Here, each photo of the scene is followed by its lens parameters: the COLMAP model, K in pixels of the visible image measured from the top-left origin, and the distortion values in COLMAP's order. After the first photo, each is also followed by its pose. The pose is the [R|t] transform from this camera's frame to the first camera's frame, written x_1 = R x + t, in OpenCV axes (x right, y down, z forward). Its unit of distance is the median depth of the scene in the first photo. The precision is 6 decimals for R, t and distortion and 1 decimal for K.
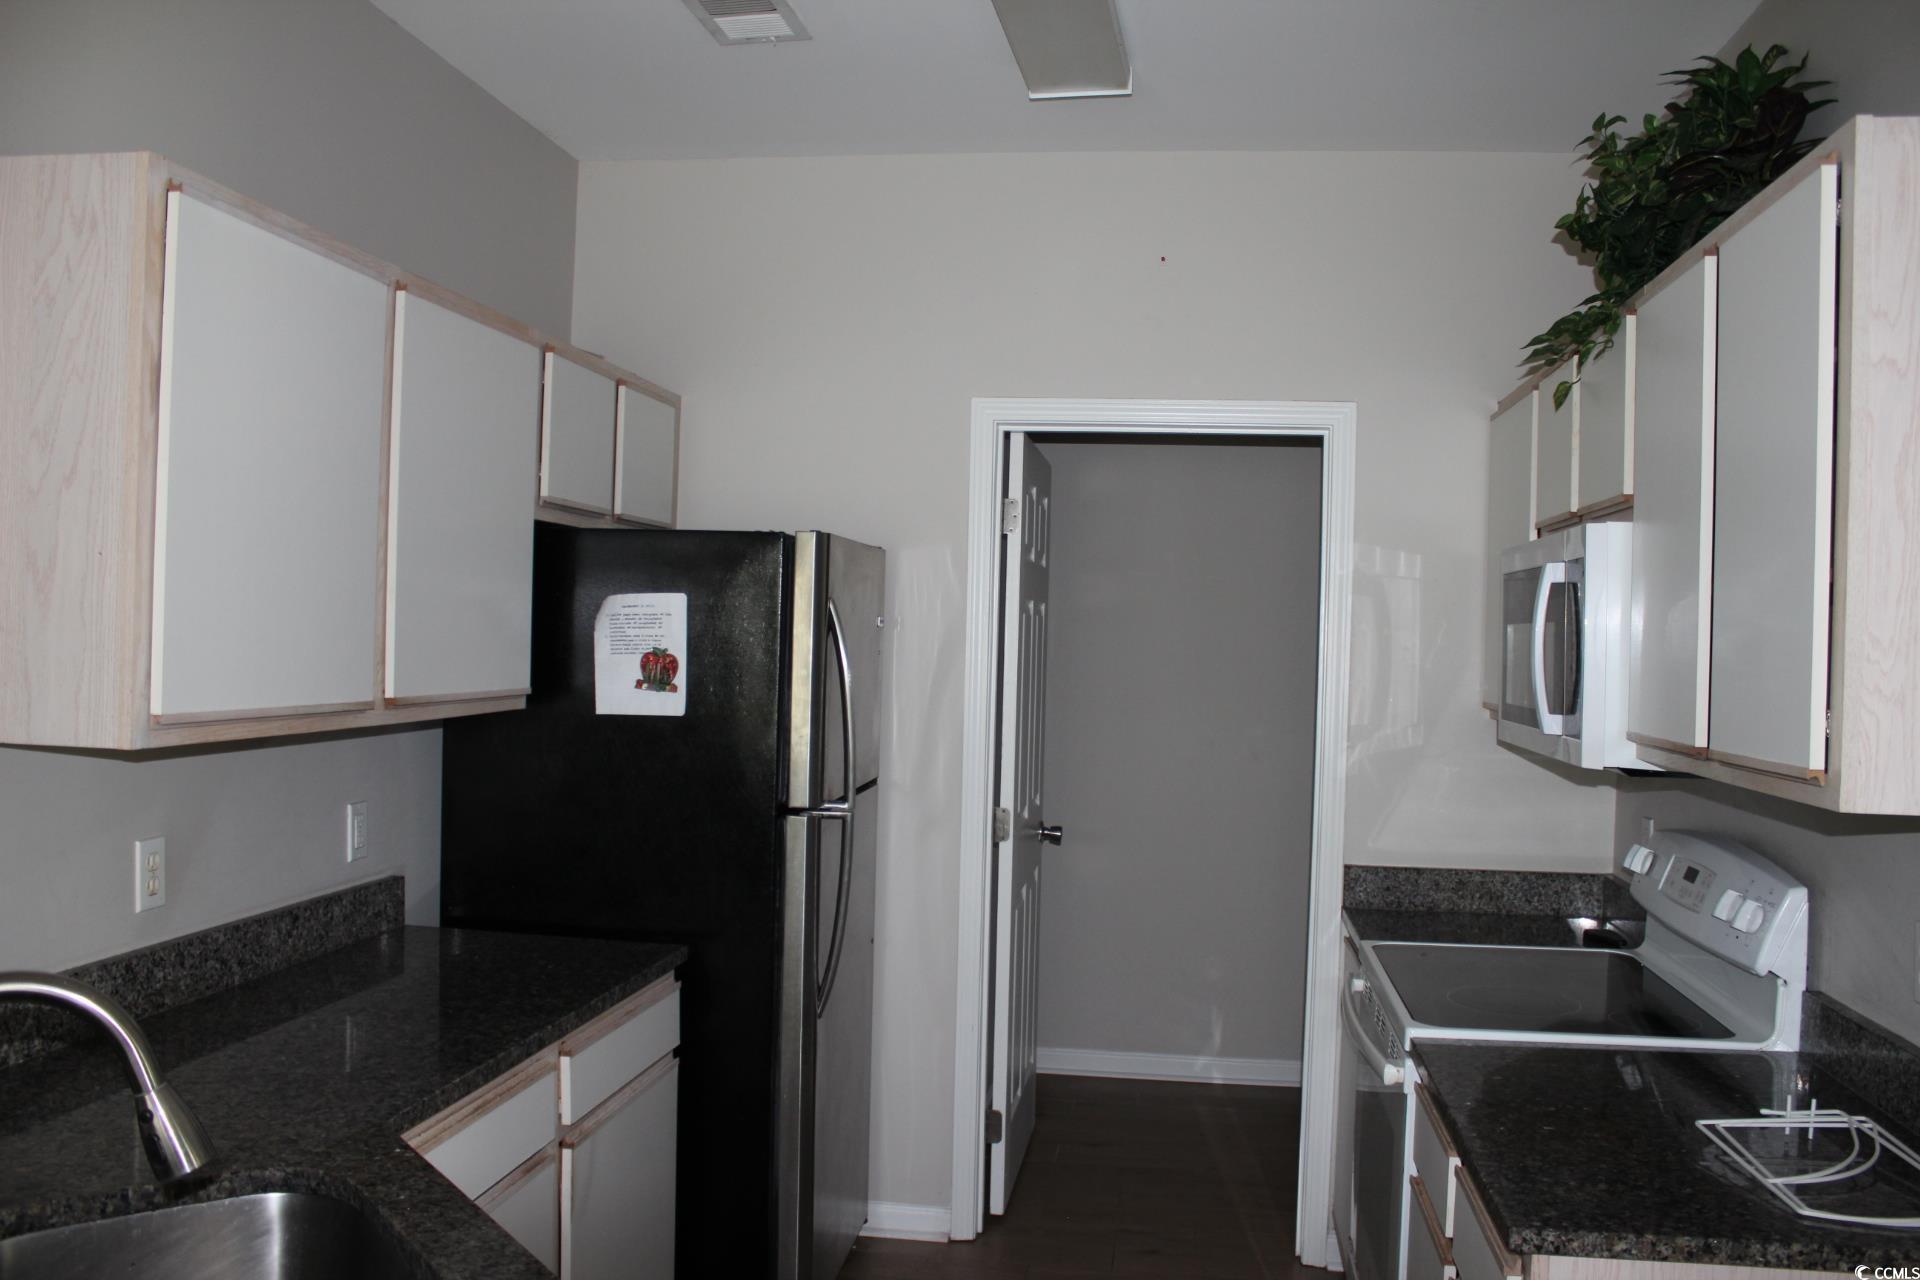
lens RADIAL K [[1614.3, 0, 960.0], [0, 1614.3, 640.0], [0, 0, 1]] dist [-0.160219, 0.143108]
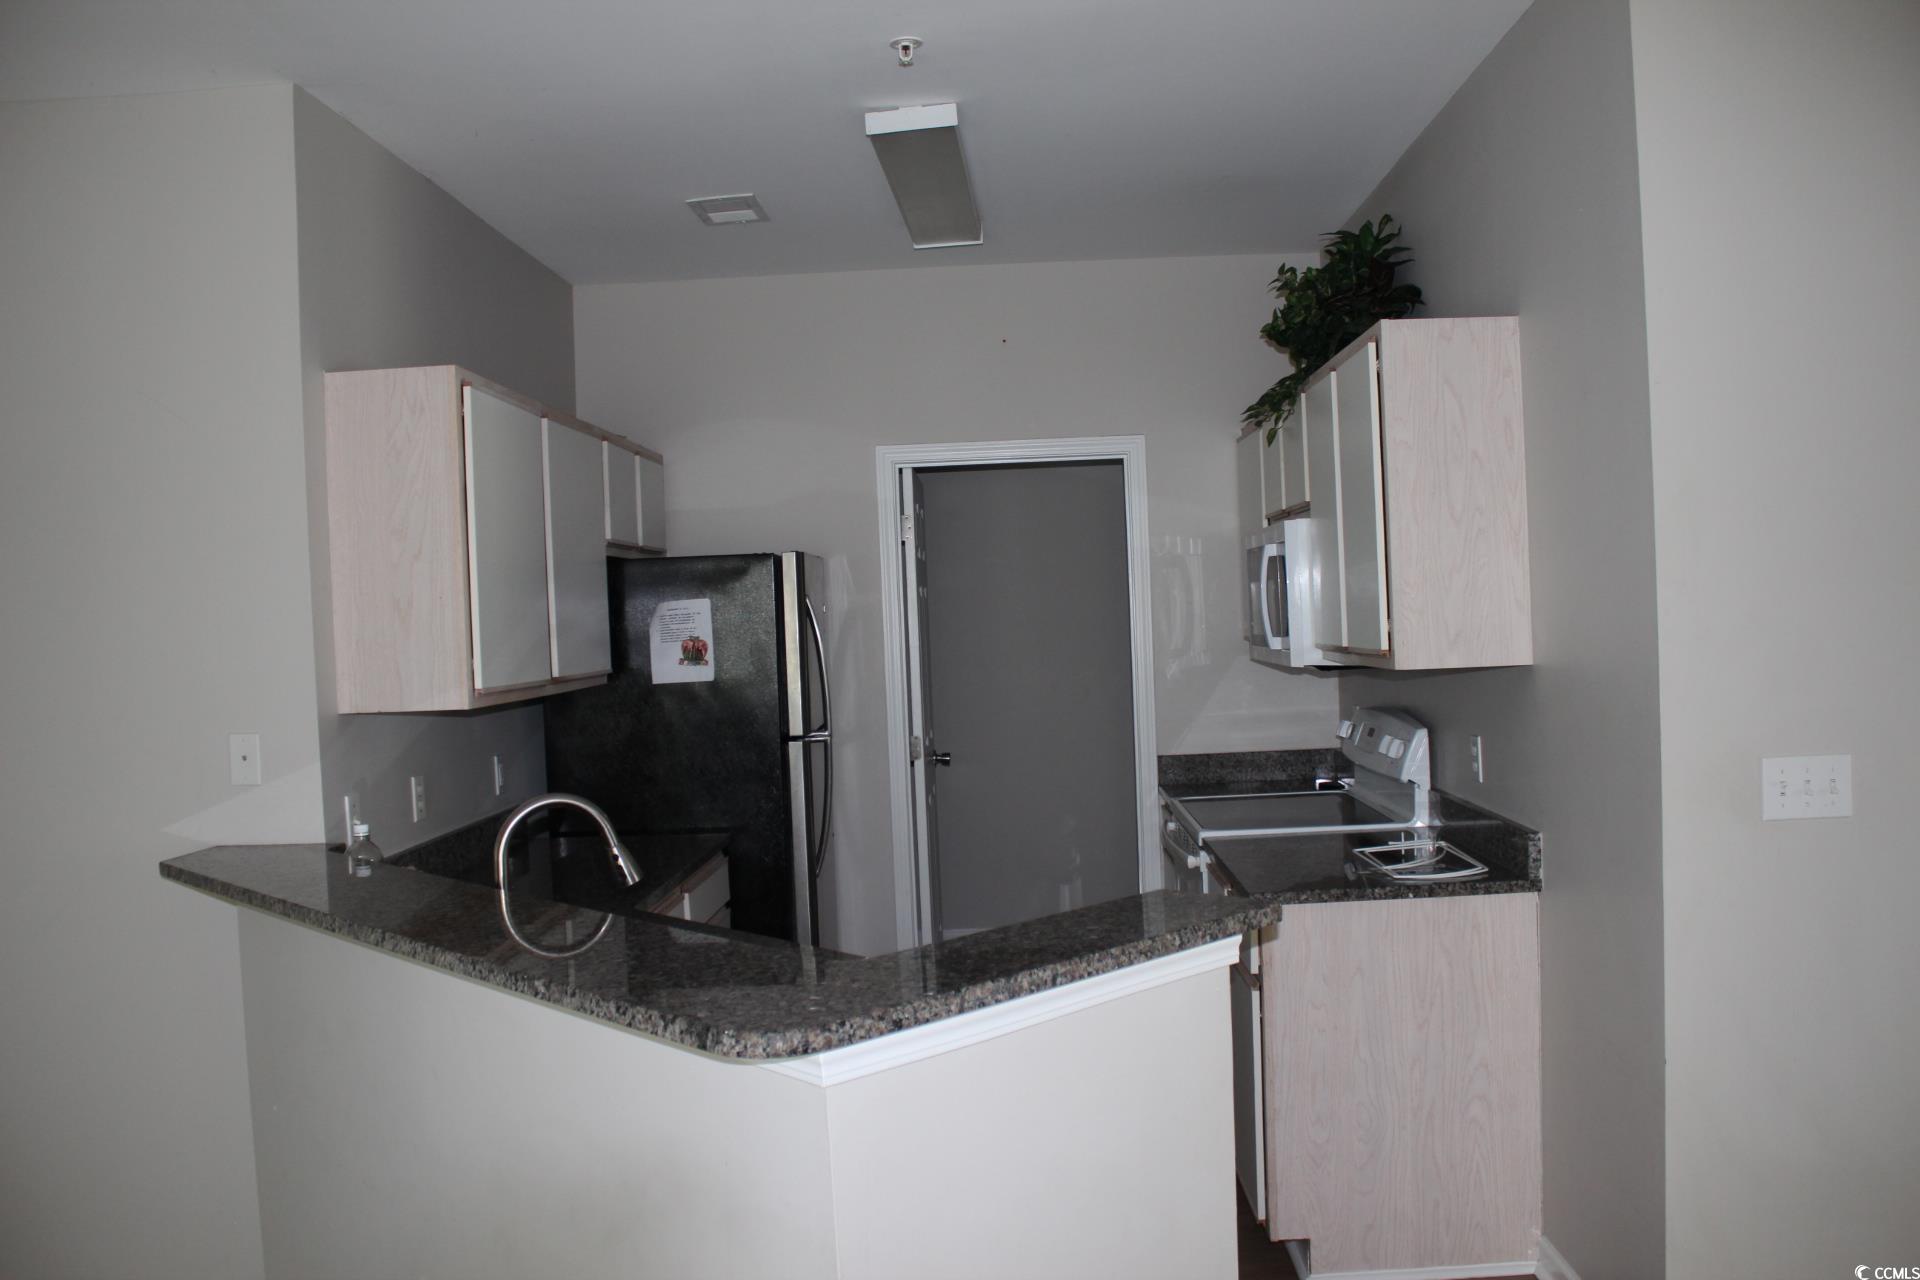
lens RADIAL K [[1614.3, 0, 960.0], [0, 1614.3, 640.0], [0, 0, 1]] dist [-0.160219, 0.143108]
pose [[0.991021, -0.069572, 0.114180, -0.129475], [0.068137, 0.997541, 0.016428, 0.000831], [-0.115042, -0.008501, 0.993324, -0.576359]]
